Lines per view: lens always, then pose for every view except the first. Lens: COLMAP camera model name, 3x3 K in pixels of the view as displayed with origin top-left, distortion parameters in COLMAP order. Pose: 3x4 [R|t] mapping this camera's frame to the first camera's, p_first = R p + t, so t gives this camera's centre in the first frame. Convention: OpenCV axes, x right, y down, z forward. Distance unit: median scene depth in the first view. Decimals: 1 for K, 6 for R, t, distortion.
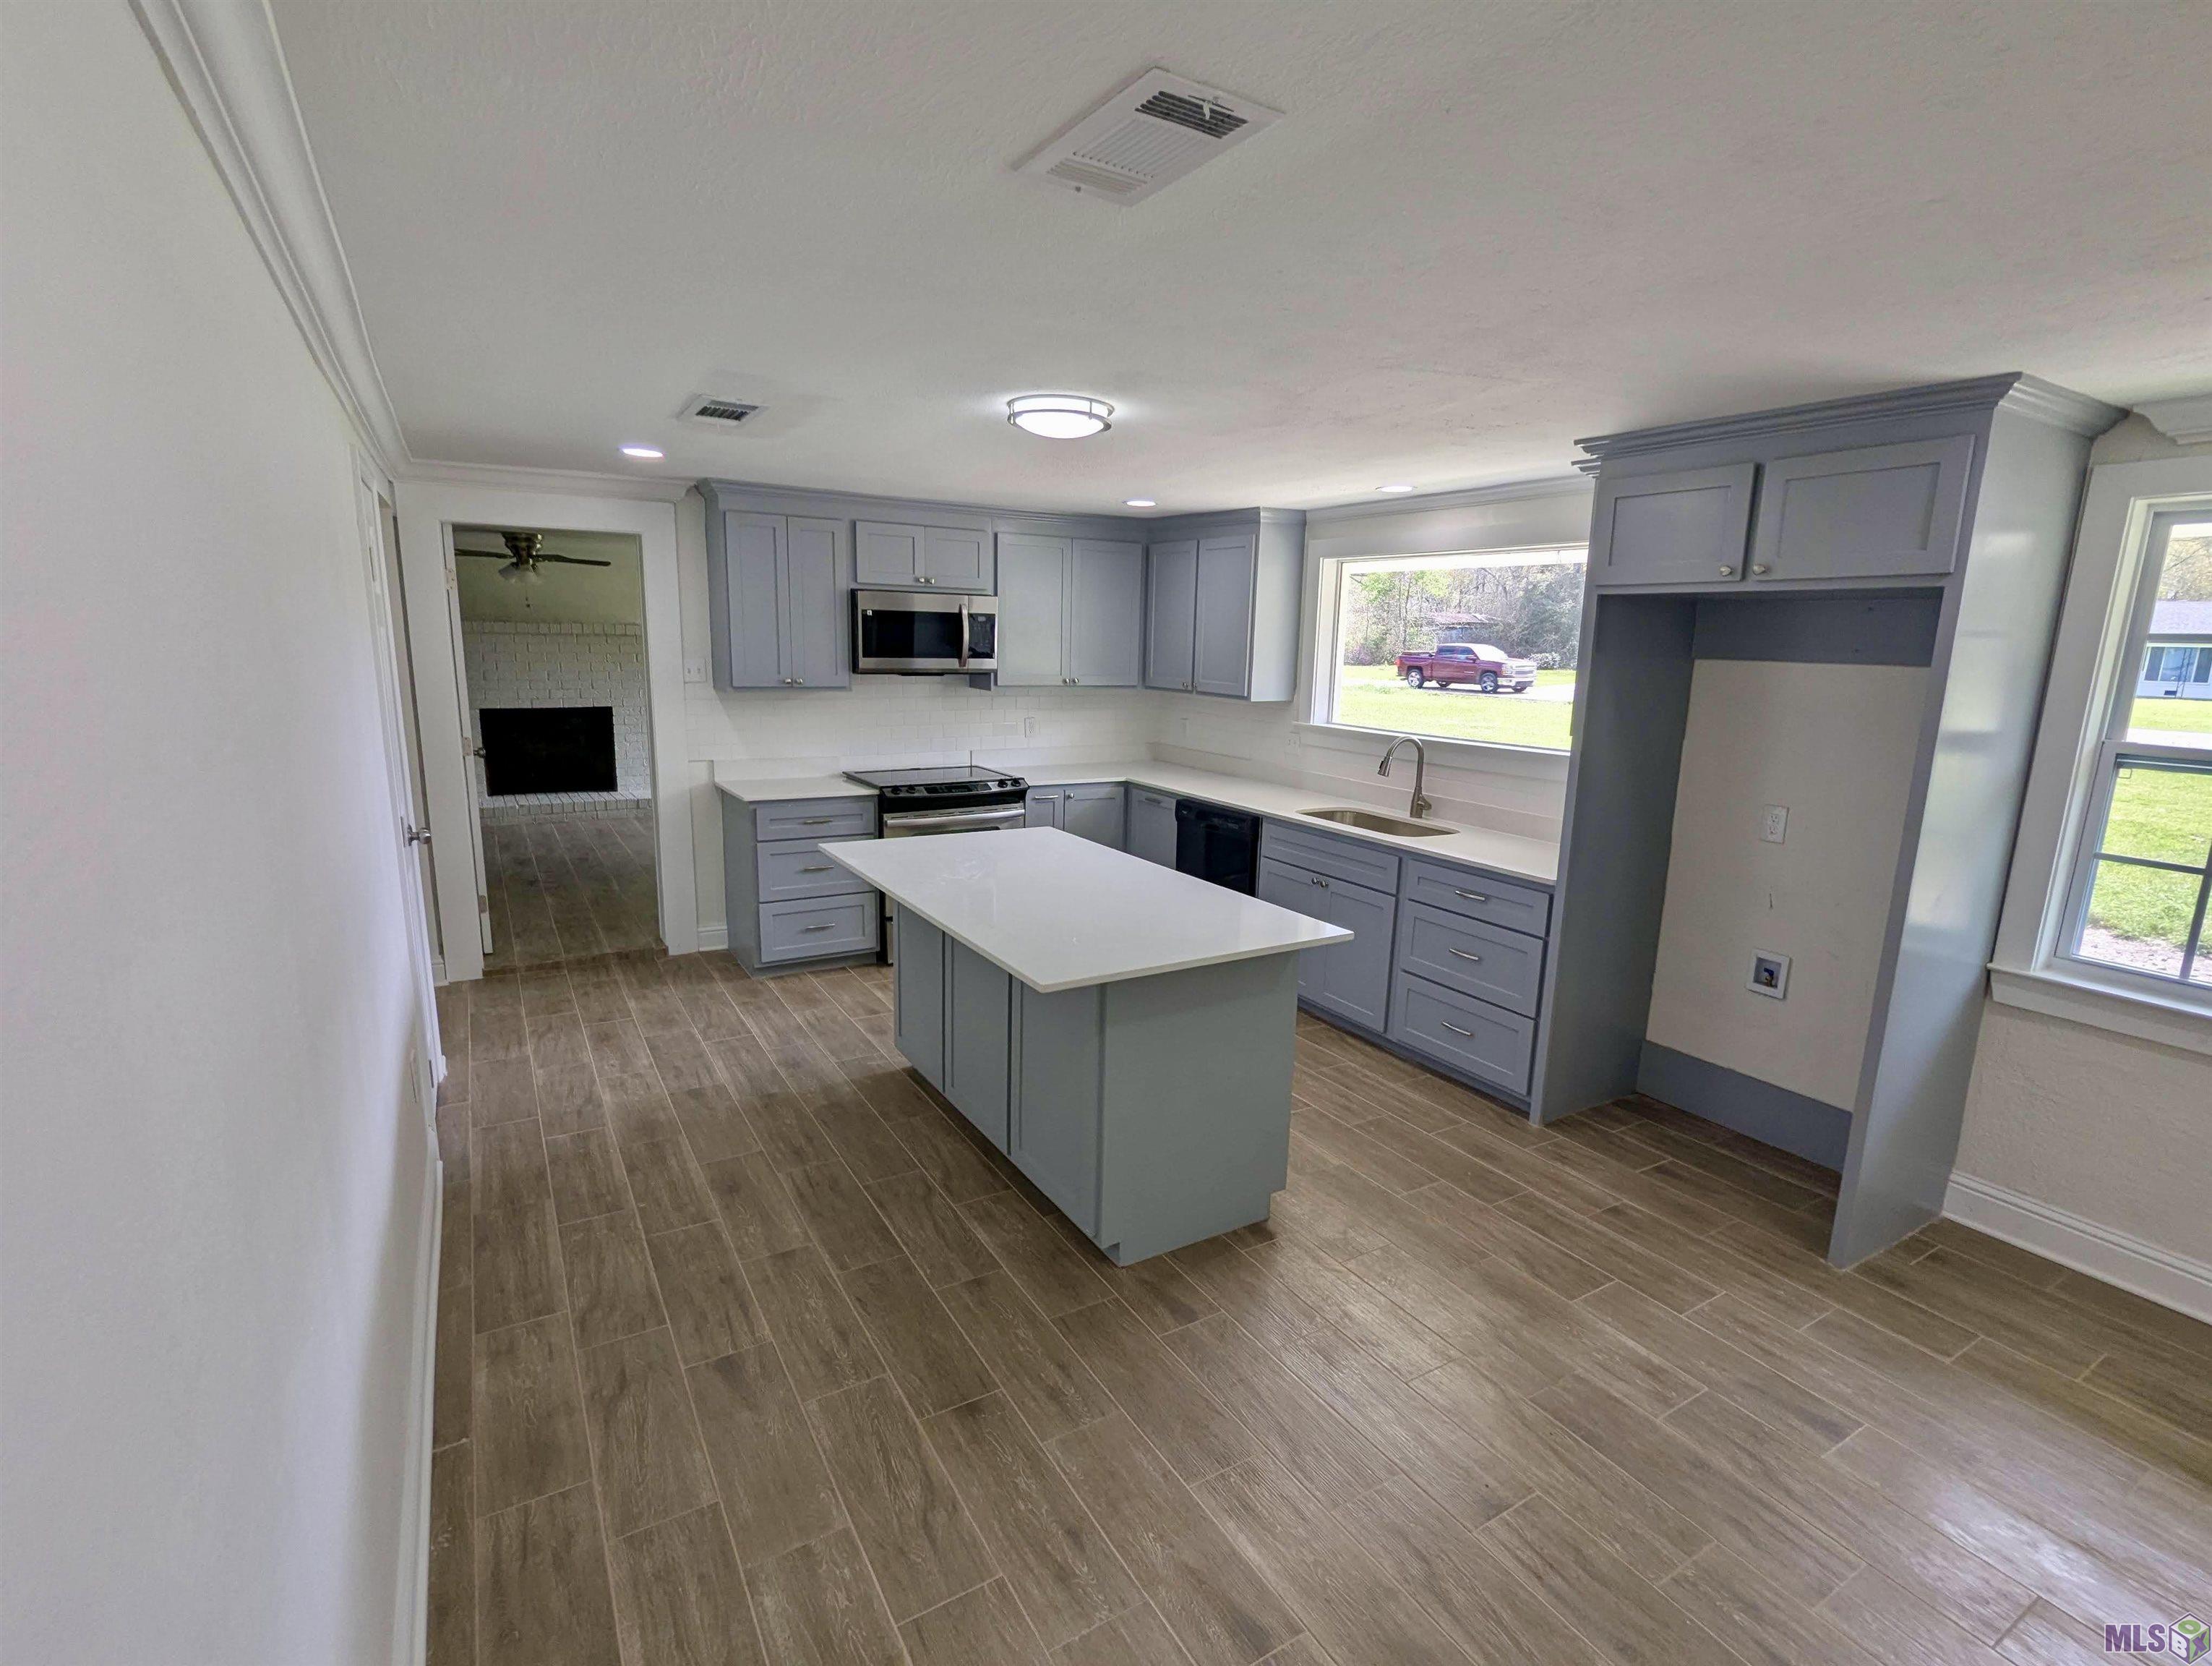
lens RADIAL K [[1052.3, 0, 1116.7], [0, 1052.3, 836.8], [0, 0, 1]] dist [-0.004393, 0.000697]
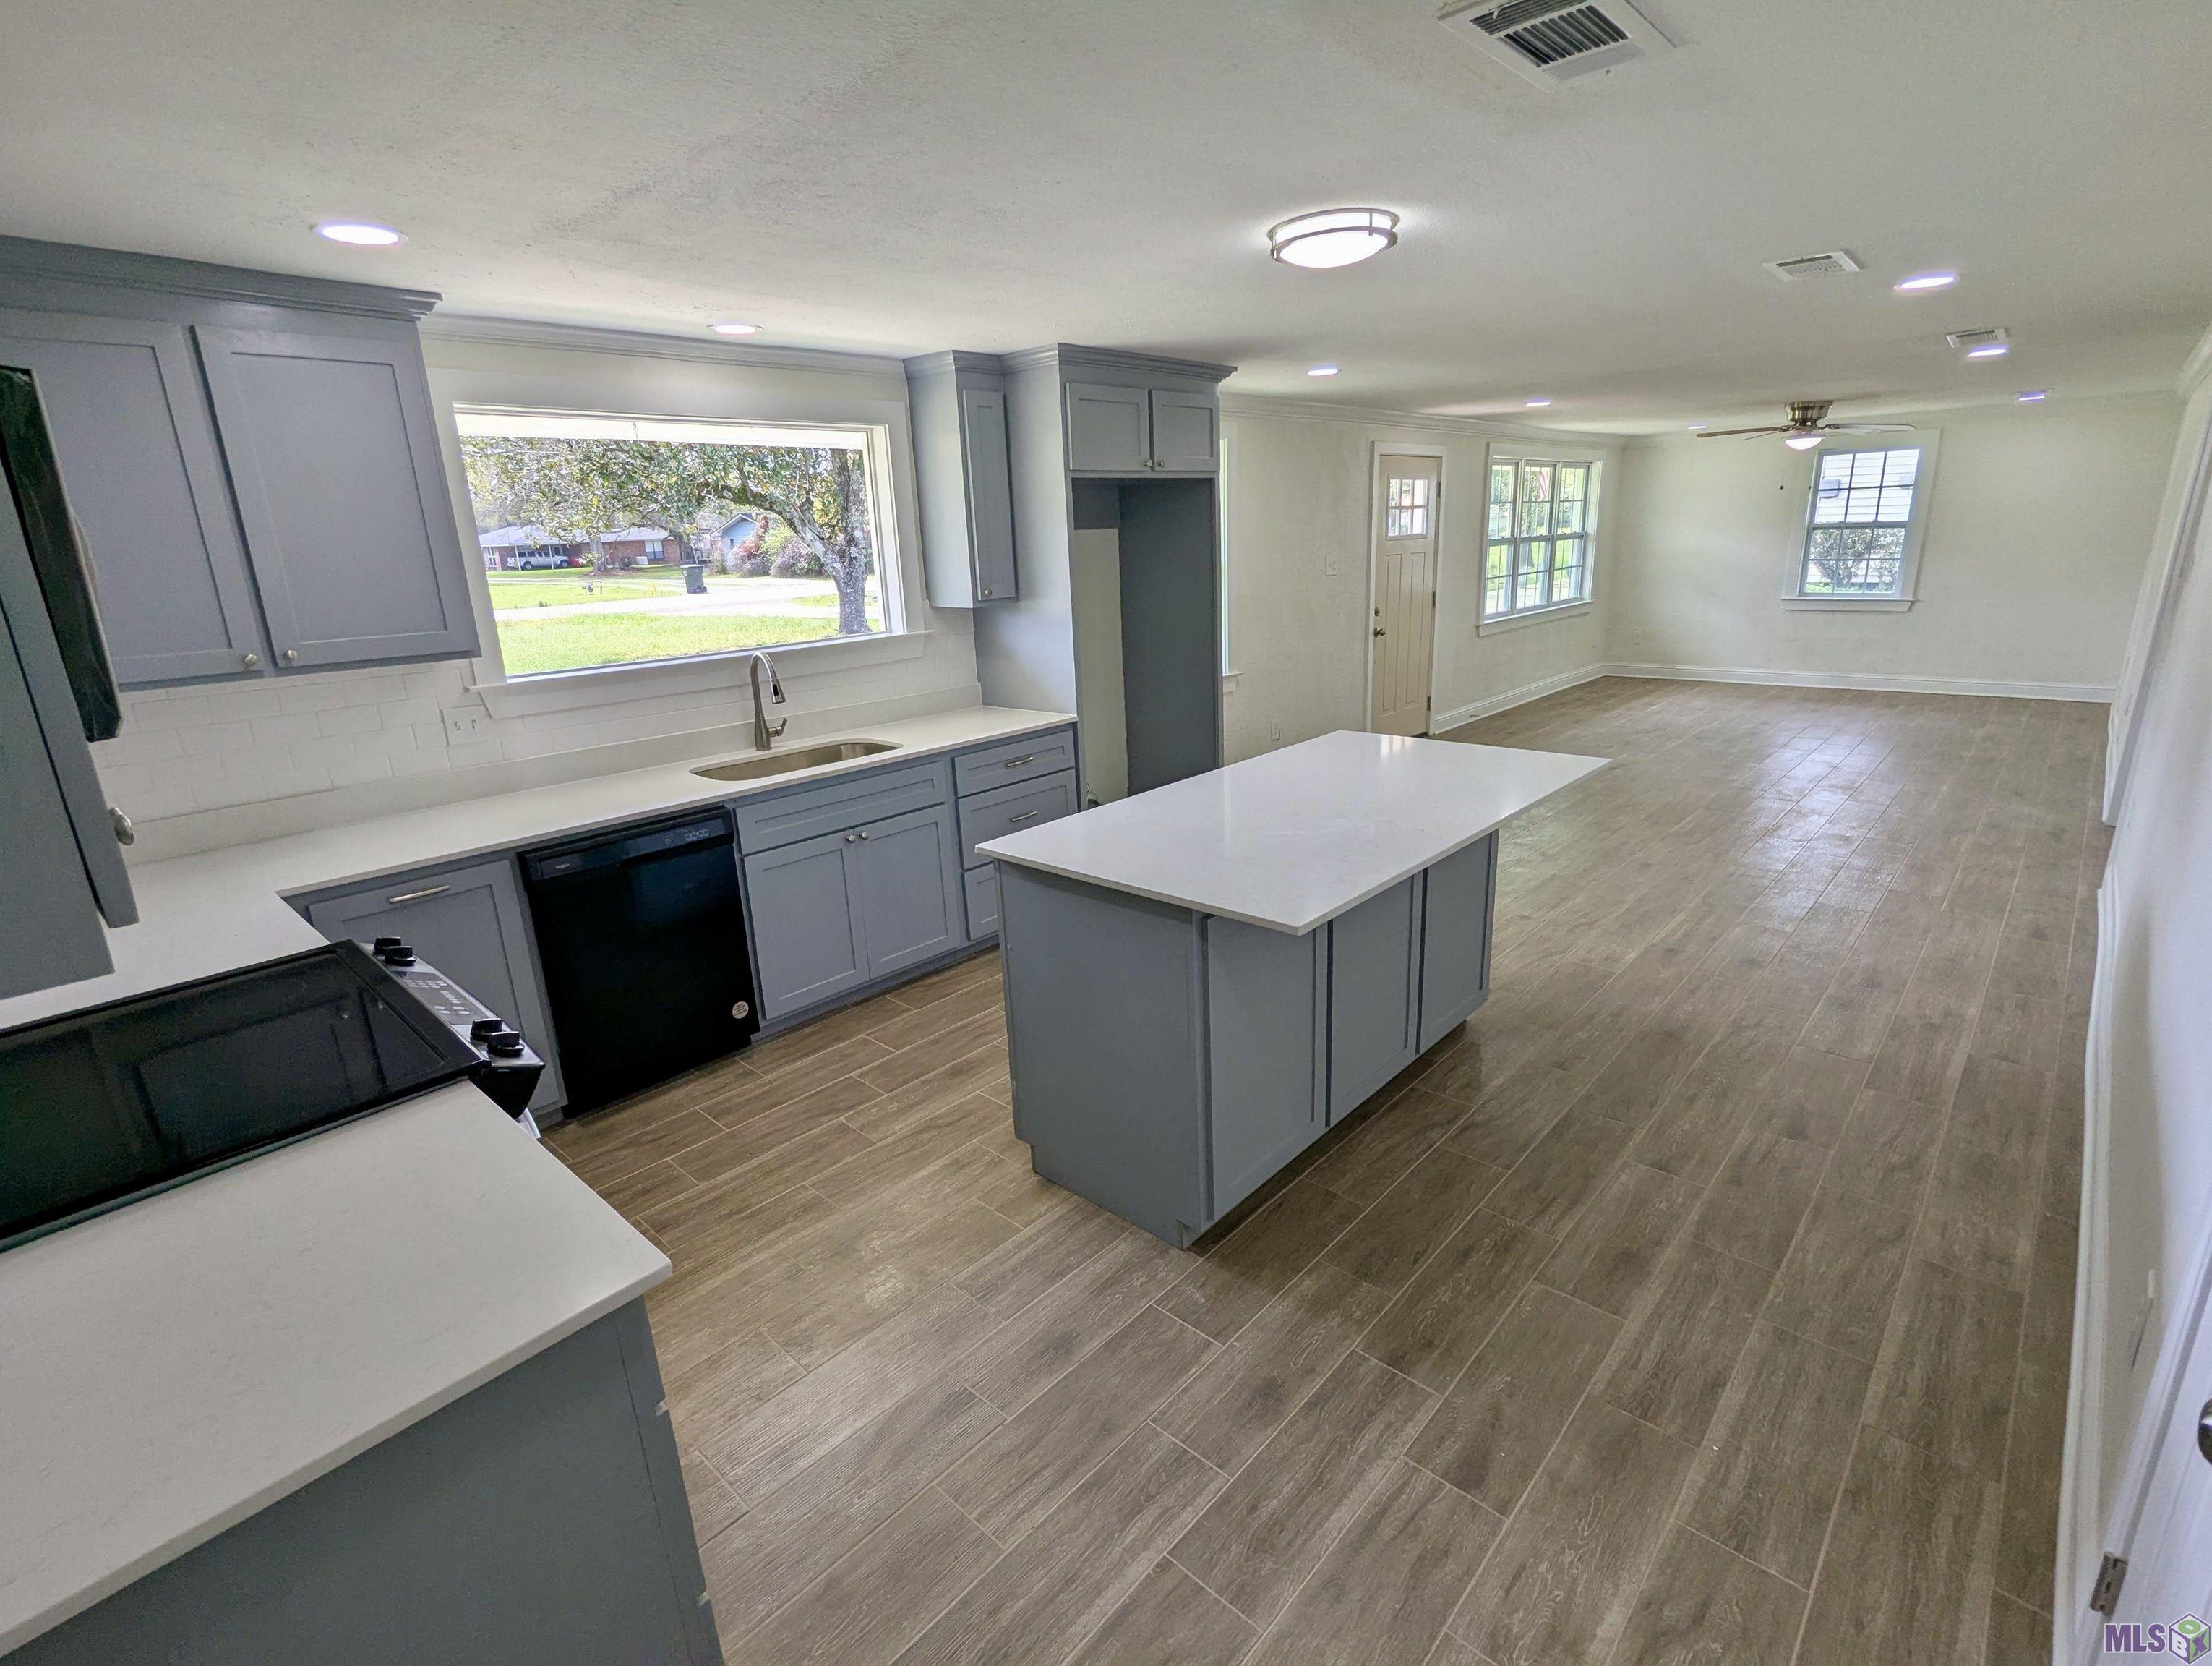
lens RADIAL K [[1052.3, 0, 1119.3], [0, 1052.3, 834.2], [0, 0, 1]] dist [-0.004393, 0.000697]
pose [[-0.280830, -0.280469, 0.917862, -0.793185], [0.213057, 0.914268, 0.344558, -0.254615], [-0.935810, 0.292319, -0.196998, 1.279906]]
